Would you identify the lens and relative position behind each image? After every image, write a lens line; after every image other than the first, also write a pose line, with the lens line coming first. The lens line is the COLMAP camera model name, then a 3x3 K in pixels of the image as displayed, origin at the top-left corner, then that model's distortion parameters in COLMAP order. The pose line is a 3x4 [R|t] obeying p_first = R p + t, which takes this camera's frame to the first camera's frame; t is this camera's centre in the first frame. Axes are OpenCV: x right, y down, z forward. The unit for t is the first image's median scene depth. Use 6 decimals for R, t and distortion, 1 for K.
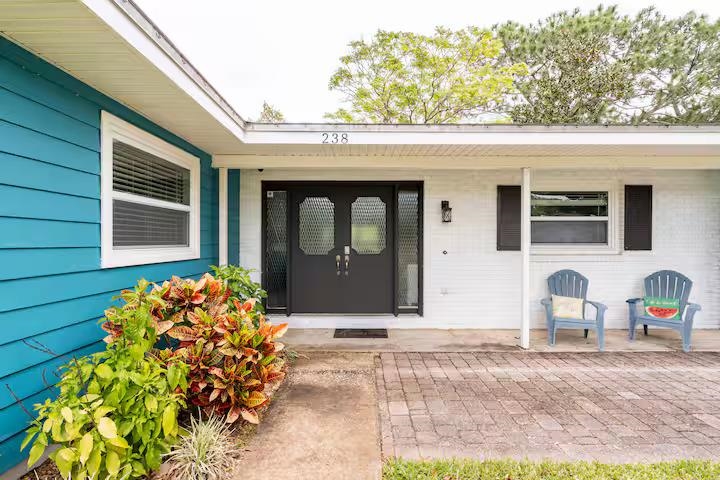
lens RADIAL K [[342.4, 0, 360.0], [0, 342.4, 240.0], [0, 0, 1]] dist [-0.000044, 0.000045]
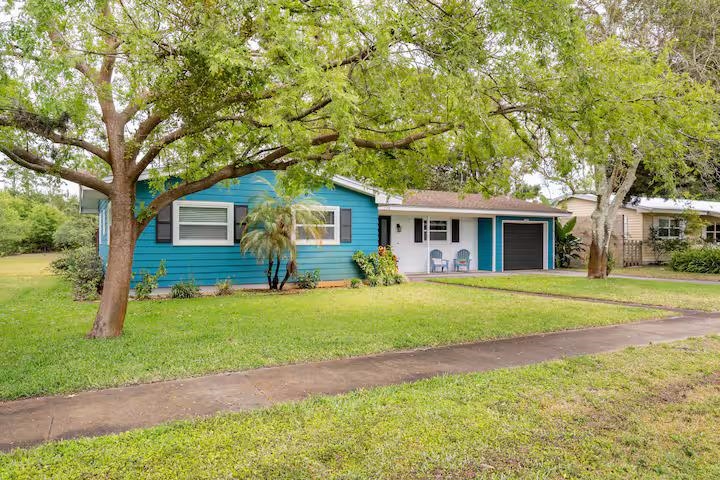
lens RADIAL K [[342.4, 0, 360.0], [0, 342.4, 240.0], [0, 0, 1]] dist [-0.000044, 0.000045]
pose [[0.903873, 0.005321, 0.427768, -1.143671], [-0.006621, 0.999977, 0.001550, 0.009015], [-0.427750, -0.004234, 0.903887, -1.253213]]
